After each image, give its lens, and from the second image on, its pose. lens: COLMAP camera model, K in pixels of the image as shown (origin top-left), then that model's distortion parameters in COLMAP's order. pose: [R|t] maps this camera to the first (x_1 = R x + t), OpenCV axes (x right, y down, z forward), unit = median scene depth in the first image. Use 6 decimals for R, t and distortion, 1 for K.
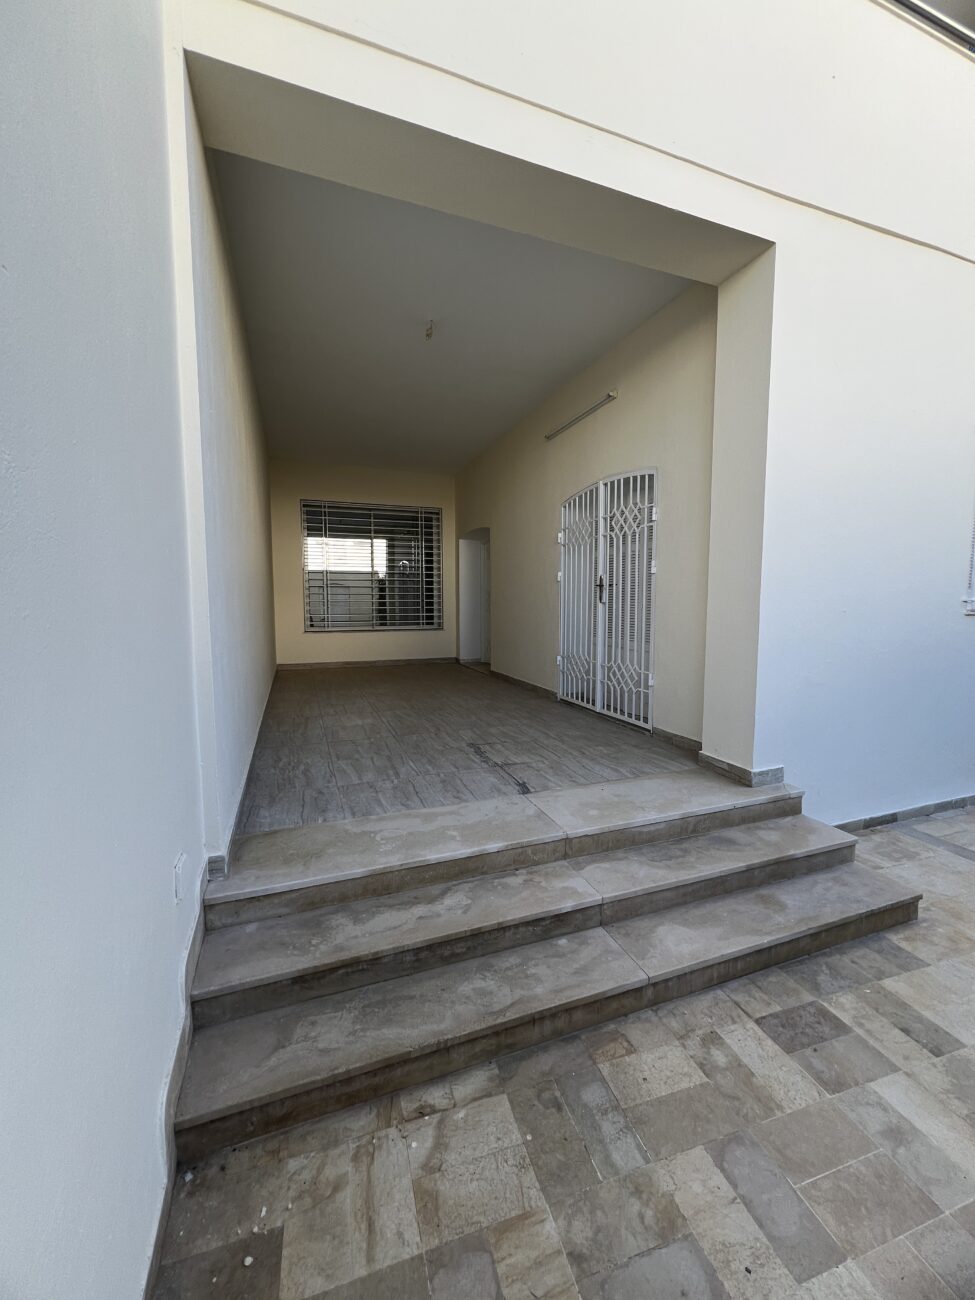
lens RADIAL K [[521.4, 0, 491.7], [0, 521.4, 650.5], [0, 0, 1]] dist [-0.000497, -0.000268]
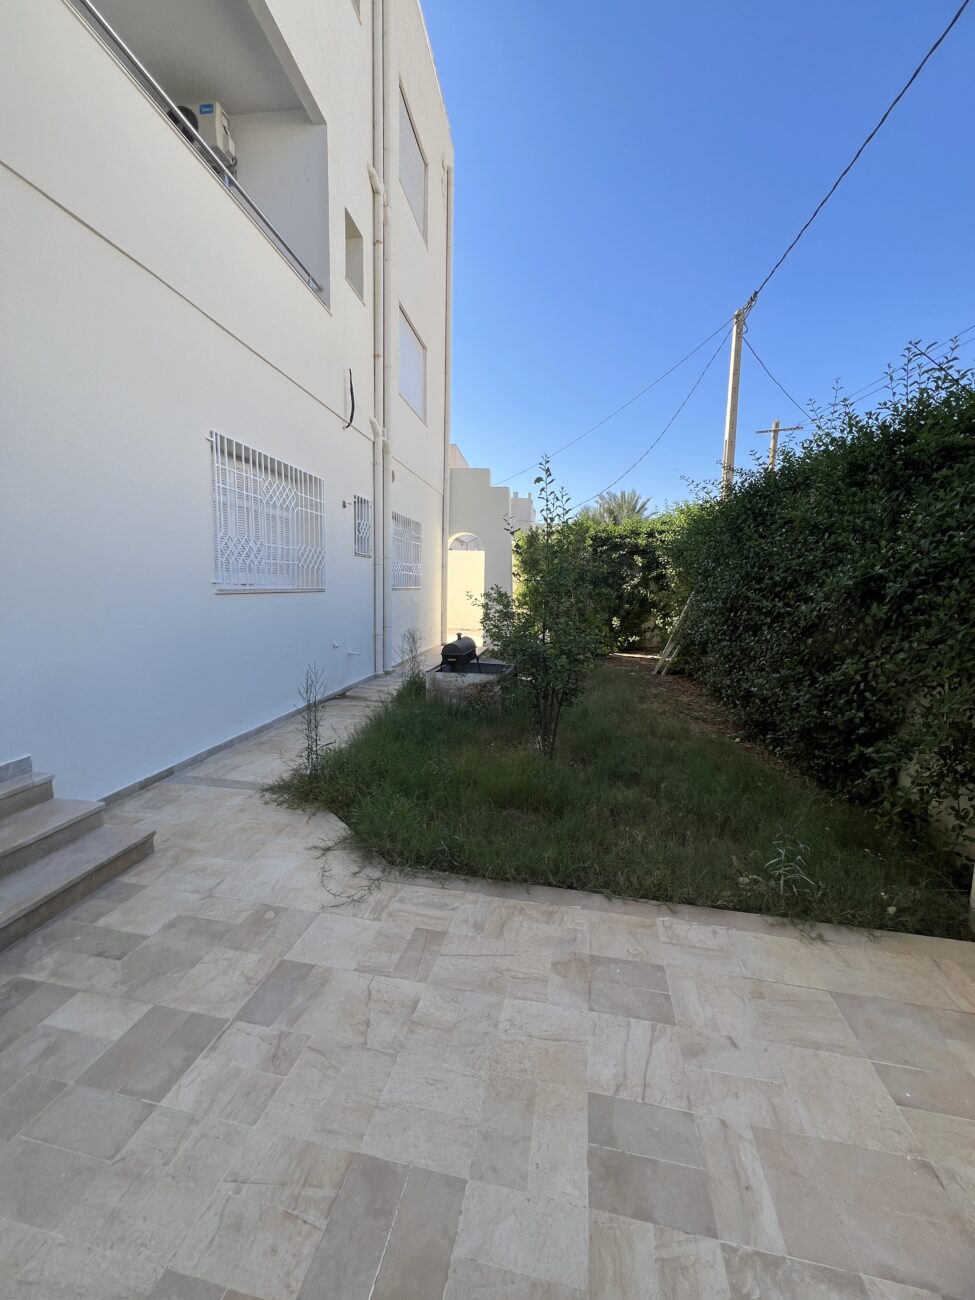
lens RADIAL K [[521.4, 0, 493.1], [0, 521.4, 646.3], [0, 0, 1]] dist [-0.000497, -0.000268]
pose [[0.468961, -0.093087, 0.878300, 0.165209], [0.063217, 0.995418, 0.071746, 0.012550], [-0.880954, 0.021877, 0.472697, -0.223596]]
